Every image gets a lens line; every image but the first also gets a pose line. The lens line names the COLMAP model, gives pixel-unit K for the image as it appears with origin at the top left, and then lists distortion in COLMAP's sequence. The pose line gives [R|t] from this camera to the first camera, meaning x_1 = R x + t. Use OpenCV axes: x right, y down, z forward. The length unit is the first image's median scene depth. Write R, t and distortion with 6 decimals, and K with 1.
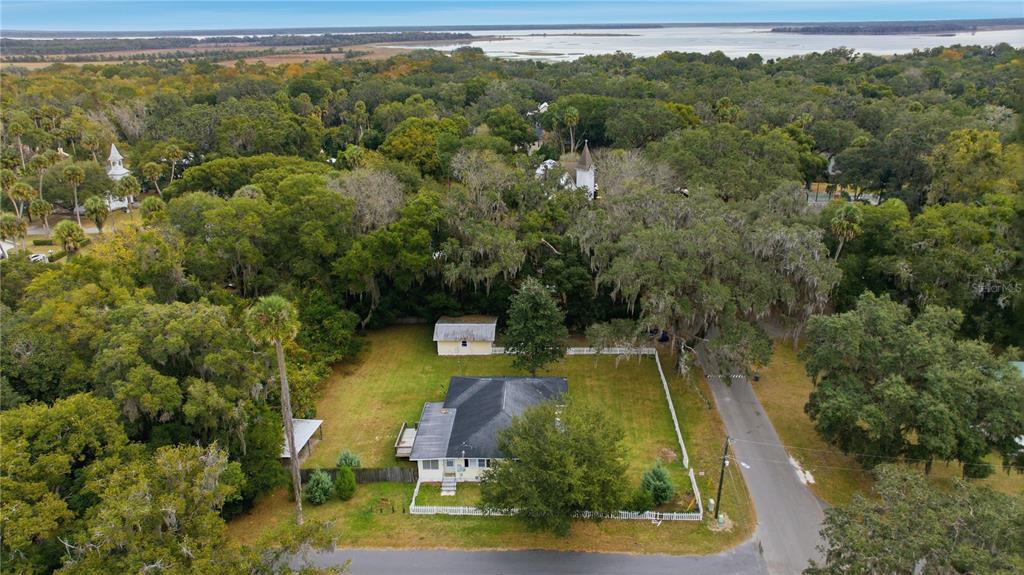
lens RADIAL K [[720.2, 0, 512.0], [0, 720.2, 287.5], [0, 0, 1]] dist [-0.053879, 0.082431]
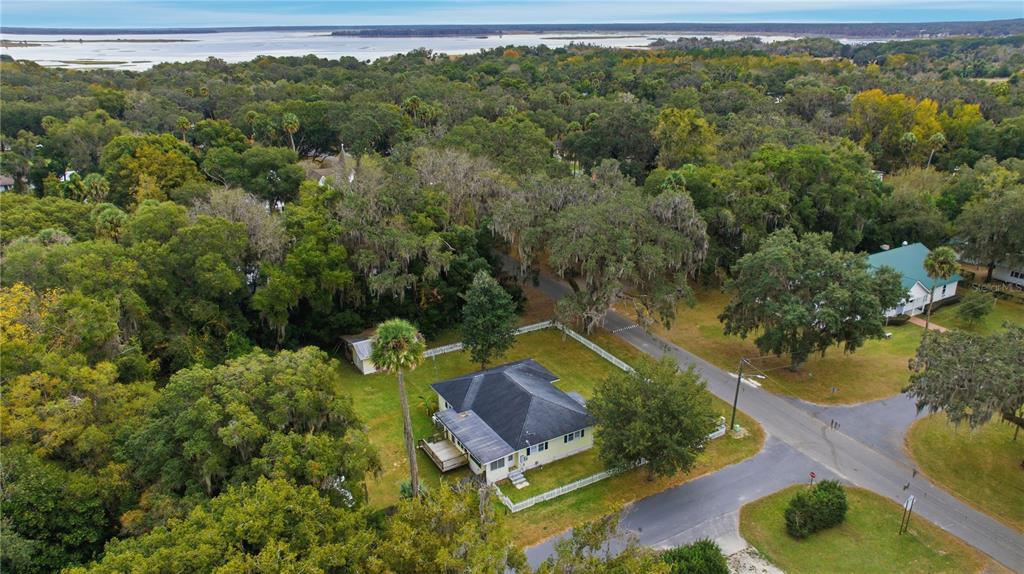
lens RADIAL K [[720.2, 0, 512.0], [0, 720.2, 287.0], [0, 0, 1]] dist [-0.053879, 0.082431]
pose [[0.843736, -0.181748, 0.505052, -0.118076], [0.184621, 0.981785, 0.044879, -0.007662], [-0.504009, 0.055377, 0.861921, 0.024615]]
